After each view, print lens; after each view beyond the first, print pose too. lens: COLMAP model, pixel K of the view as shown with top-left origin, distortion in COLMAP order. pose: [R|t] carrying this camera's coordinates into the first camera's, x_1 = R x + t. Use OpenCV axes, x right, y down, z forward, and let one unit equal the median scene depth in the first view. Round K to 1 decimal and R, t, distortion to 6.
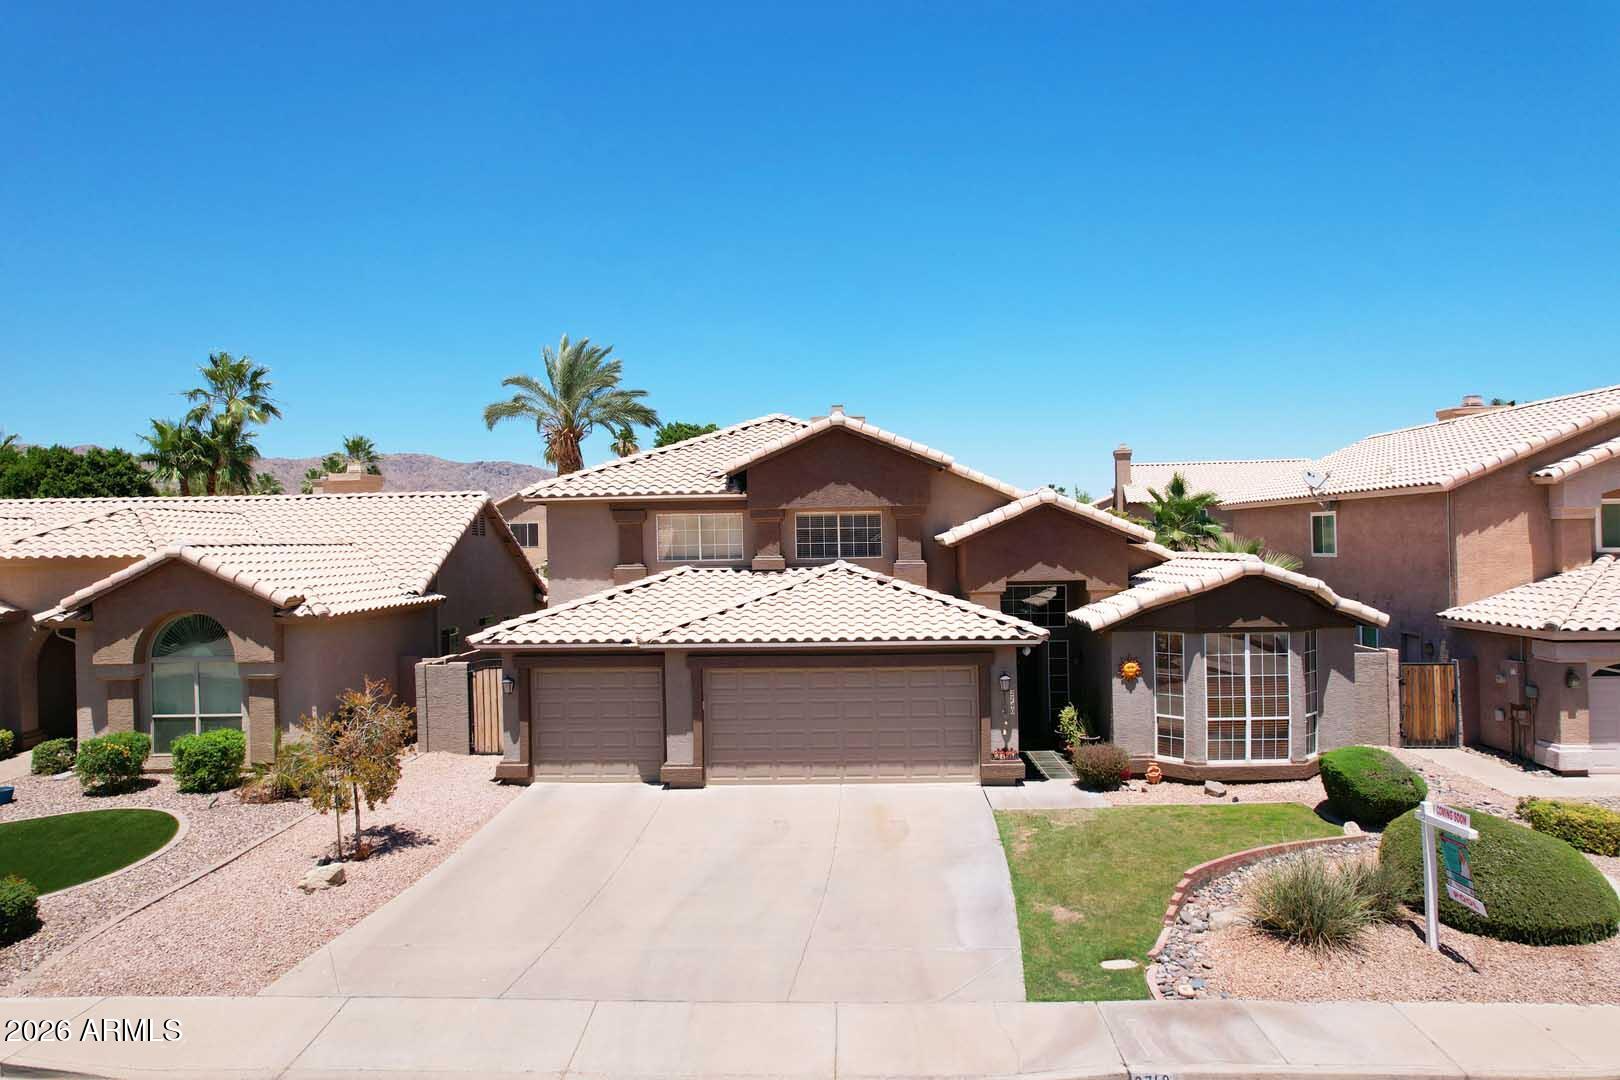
lens RADIAL K [[1038.1, 0, 812.6], [0, 1038.1, 541.0], [0, 0, 1]] dist [-0.080825, 0.073527]
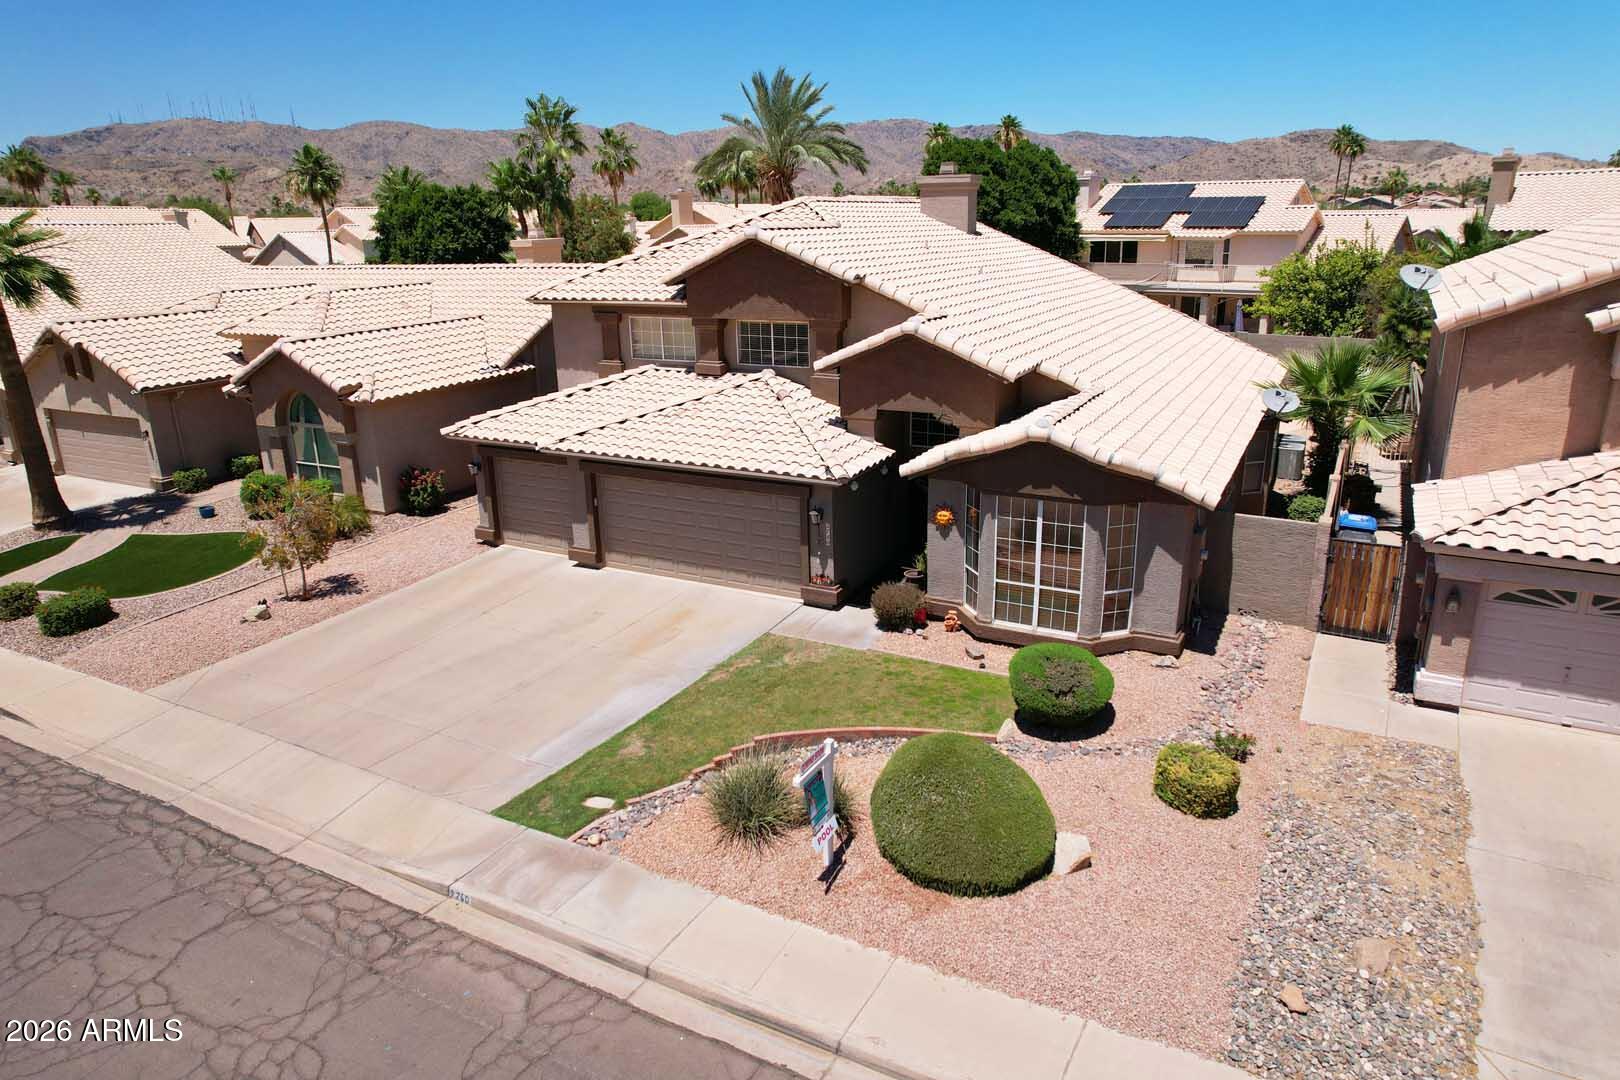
lens RADIAL K [[1038.1, 0, 812.6], [0, 1038.1, 541.0], [0, 0, 1]] dist [-0.080825, 0.073527]
pose [[0.896753, 0.131382, -0.422579, 0.610917], [0.005025, 0.951828, 0.306591, -0.156361], [0.442503, -0.277059, 0.852895, 0.092498]]
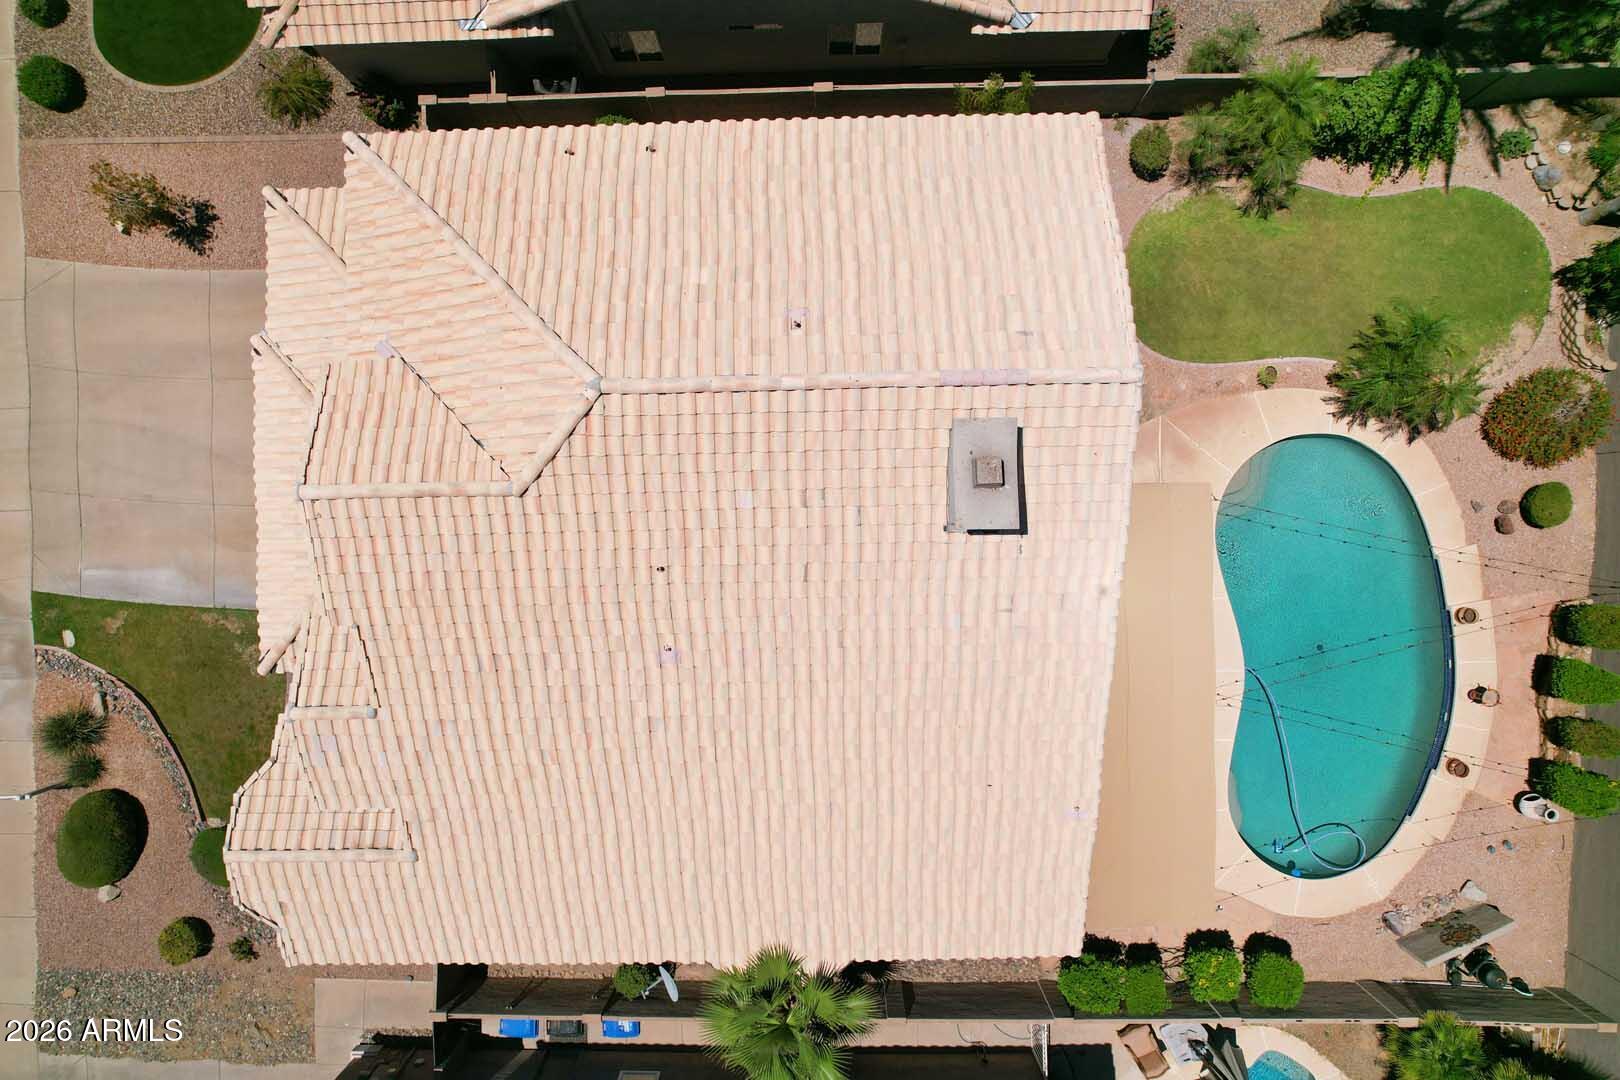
lens RADIAL K [[1038.1, 0, 812.6], [0, 1038.1, 541.0], [0, 0, 1]] dist [-0.080825, 0.073527]
pose [[0.046278, 0.998721, 0.020369, 0.073129], [0.021643, -0.021389, 0.999537, -1.051878], [0.998694, -0.045816, -0.022605, 1.616146]]
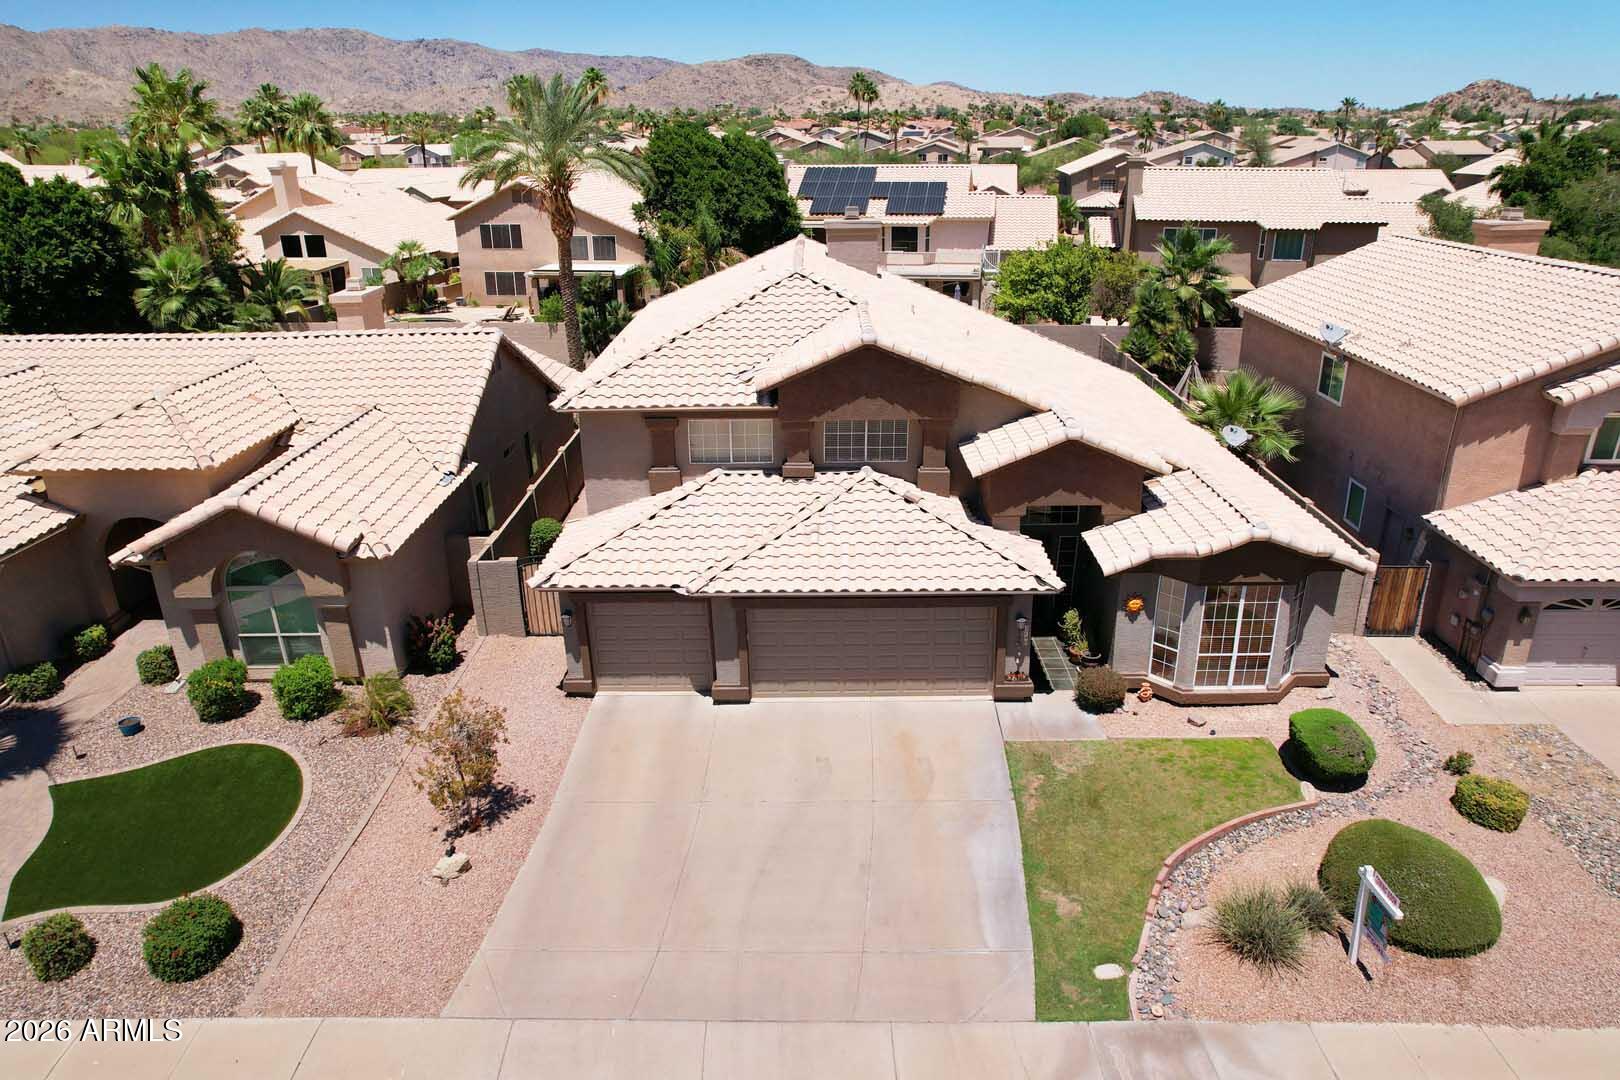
lens RADIAL K [[1038.1, 0, 812.6], [0, 1038.1, 541.0], [0, 0, 1]] dist [-0.080825, 0.073527]
pose [[0.999749, -0.003959, 0.022073, -0.059333], [-0.004560, 0.927832, 0.372970, -0.344332], [-0.021957, -0.372977, 0.927581, 0.010424]]
